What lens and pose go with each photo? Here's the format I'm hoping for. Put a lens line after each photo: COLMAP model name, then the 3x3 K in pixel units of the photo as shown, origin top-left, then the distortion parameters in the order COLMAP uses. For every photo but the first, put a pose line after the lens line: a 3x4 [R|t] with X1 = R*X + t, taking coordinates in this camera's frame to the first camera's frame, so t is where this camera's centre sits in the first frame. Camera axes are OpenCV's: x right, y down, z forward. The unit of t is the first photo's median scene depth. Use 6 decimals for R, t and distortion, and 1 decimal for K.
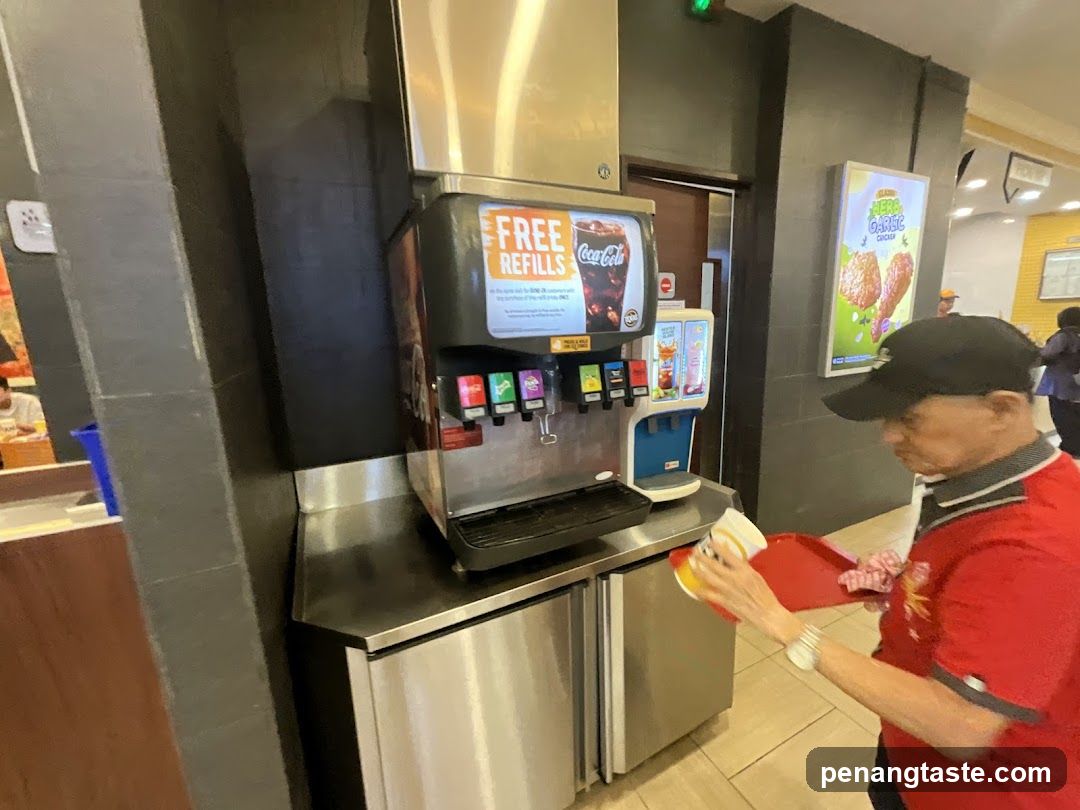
lens RADIAL K [[429.0, 0, 536.9], [0, 429.0, 399.6], [0, 0, 1]] dist [-0.002146, -0.000217]
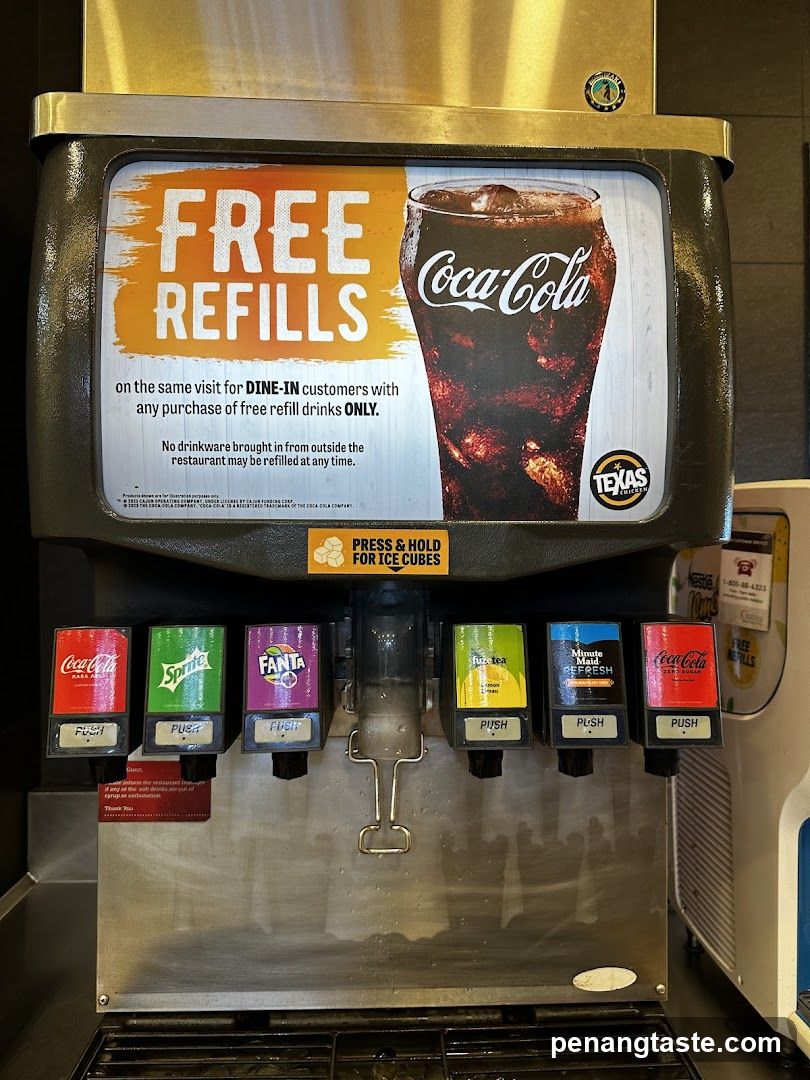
lens RADIAL K [[748.0, 0, 405.0], [0, 748.0, 540.0], [0, 0, 1]] dist [0.132166, -0.274305]
pose [[0.911248, 0.031253, -0.410671, 0.331797], [-0.104126, 0.982206, -0.156300, -0.054032], [0.398478, 0.185189, 0.898287, 0.515102]]
